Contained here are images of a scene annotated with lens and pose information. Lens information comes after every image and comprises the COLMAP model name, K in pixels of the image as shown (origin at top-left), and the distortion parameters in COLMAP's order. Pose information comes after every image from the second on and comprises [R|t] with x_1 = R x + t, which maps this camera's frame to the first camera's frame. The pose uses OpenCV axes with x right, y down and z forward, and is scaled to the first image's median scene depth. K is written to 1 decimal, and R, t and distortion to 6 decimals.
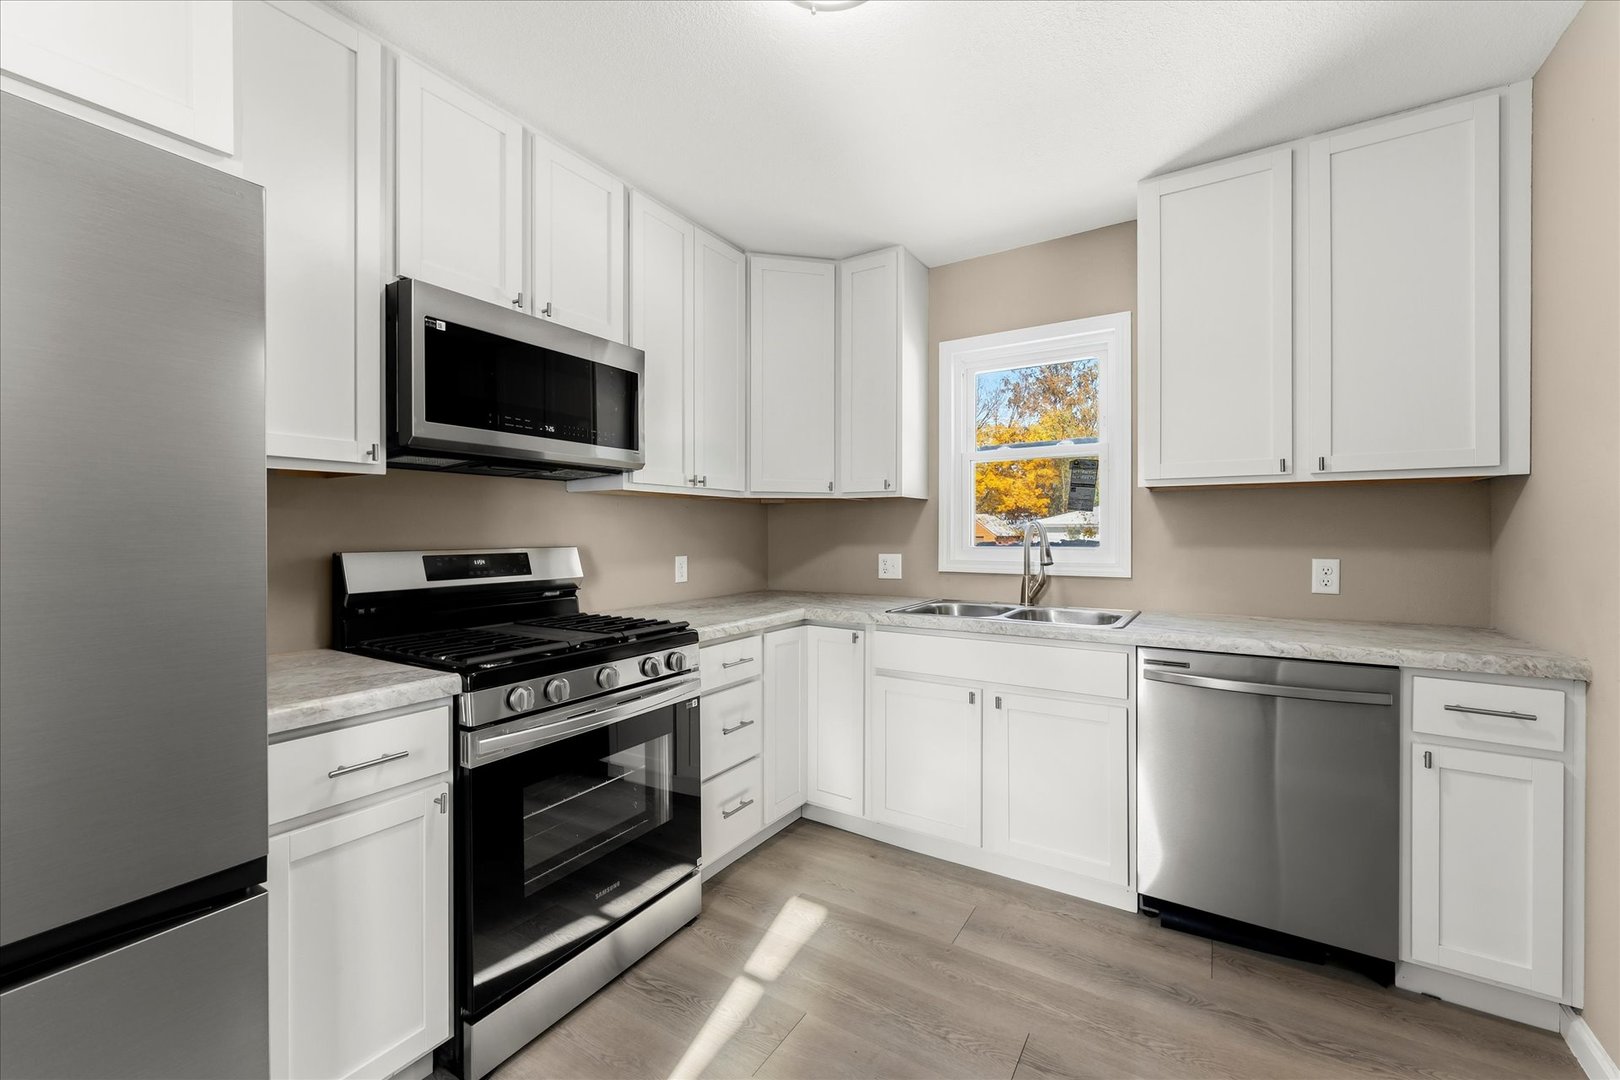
lens RADIAL K [[645.5, 0, 815.8], [0, 645.5, 532.4], [0, 0, 1]] dist [-0.001355, -0.001155]
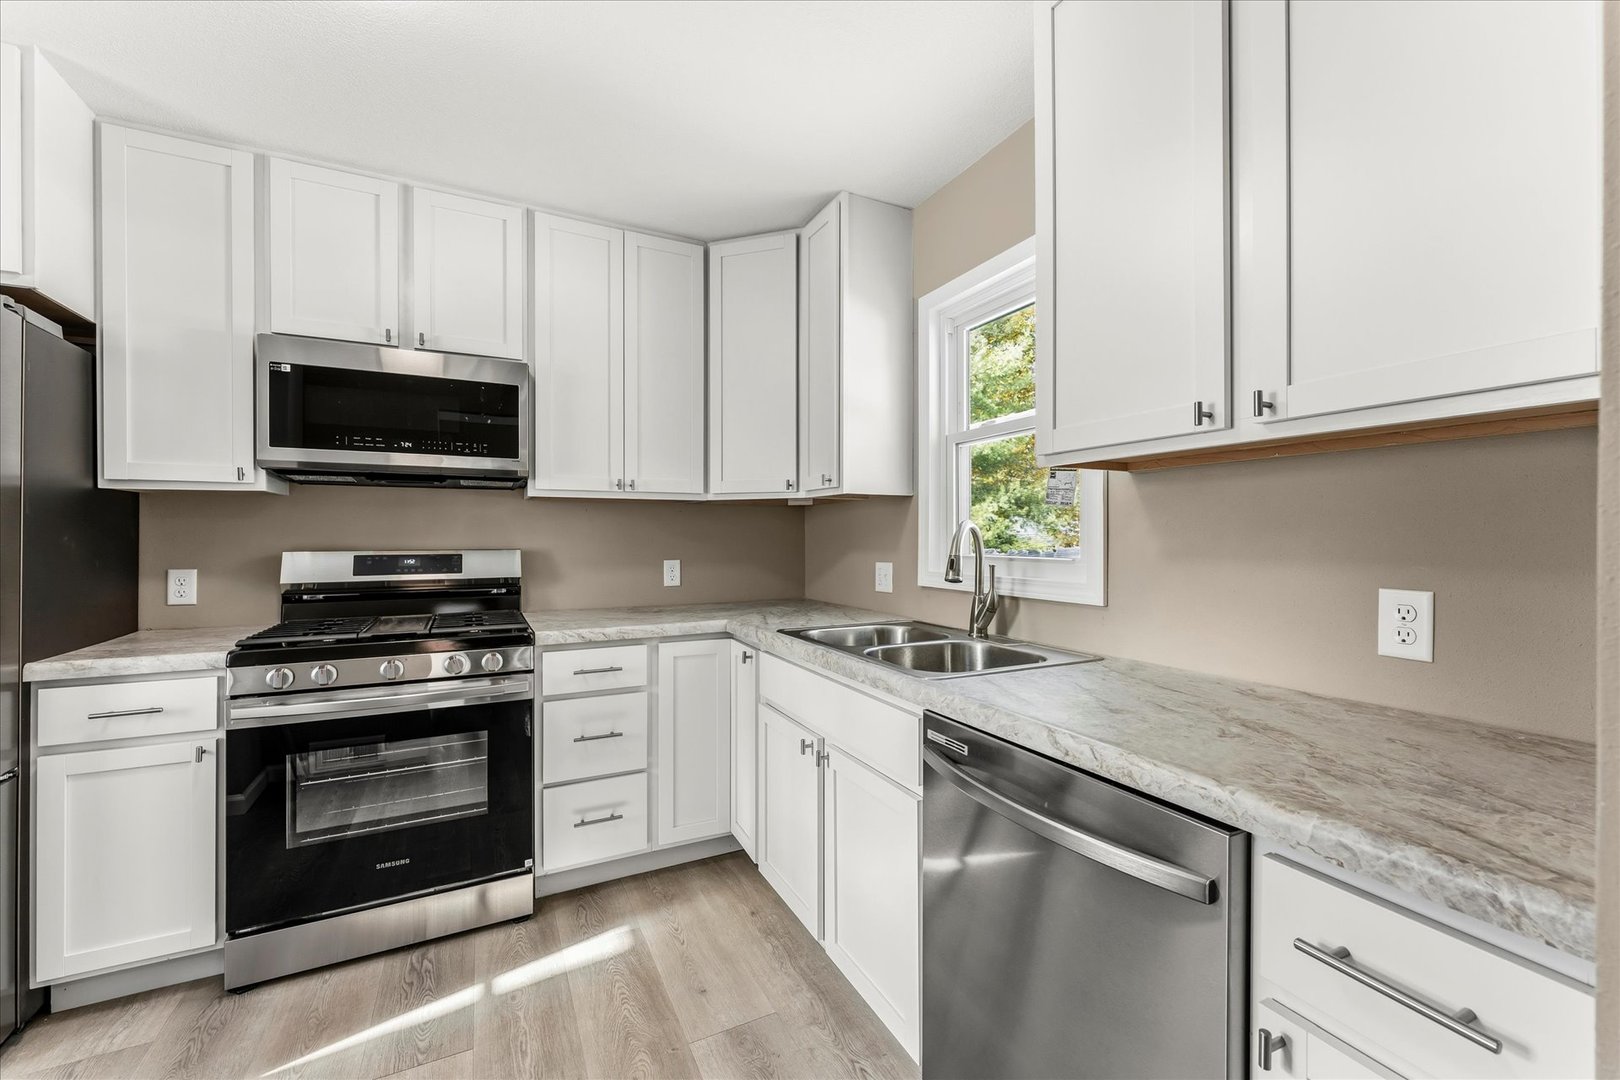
lens RADIAL K [[645.5, 0, 813.1], [0, 645.5, 537.0], [0, 0, 1]] dist [-0.001355, -0.001155]
pose [[0.858724, 0.001163, -0.512437, 0.689362], [-0.000759, 0.999999, 0.000997, -0.000197], [0.512438, -0.000467, 0.858724, 0.348817]]
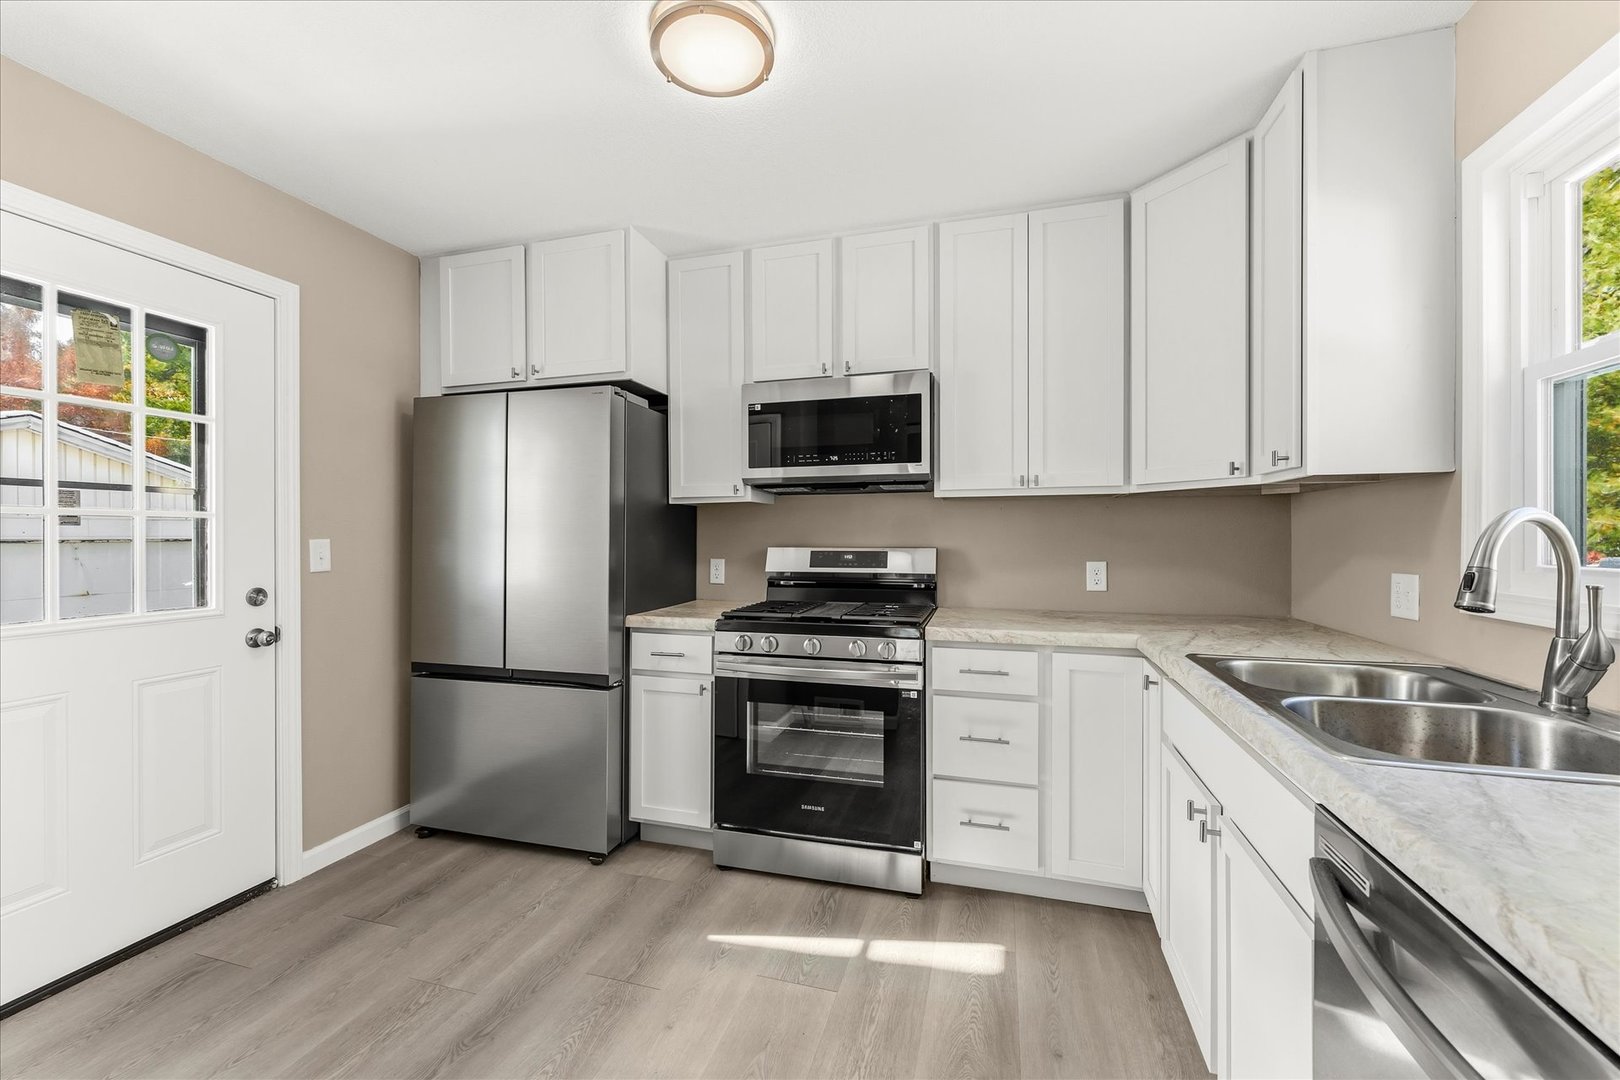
lens RADIAL K [[645.5, 0, 809.7], [0, 645.5, 537.6], [0, 0, 1]] dist [-0.001355, -0.001155]
pose [[0.268878, 0.004133, -0.963165, 0.763709], [0.000385, 0.999990, 0.004398, -0.001144], [0.963174, -0.001553, 0.268874, 0.522845]]
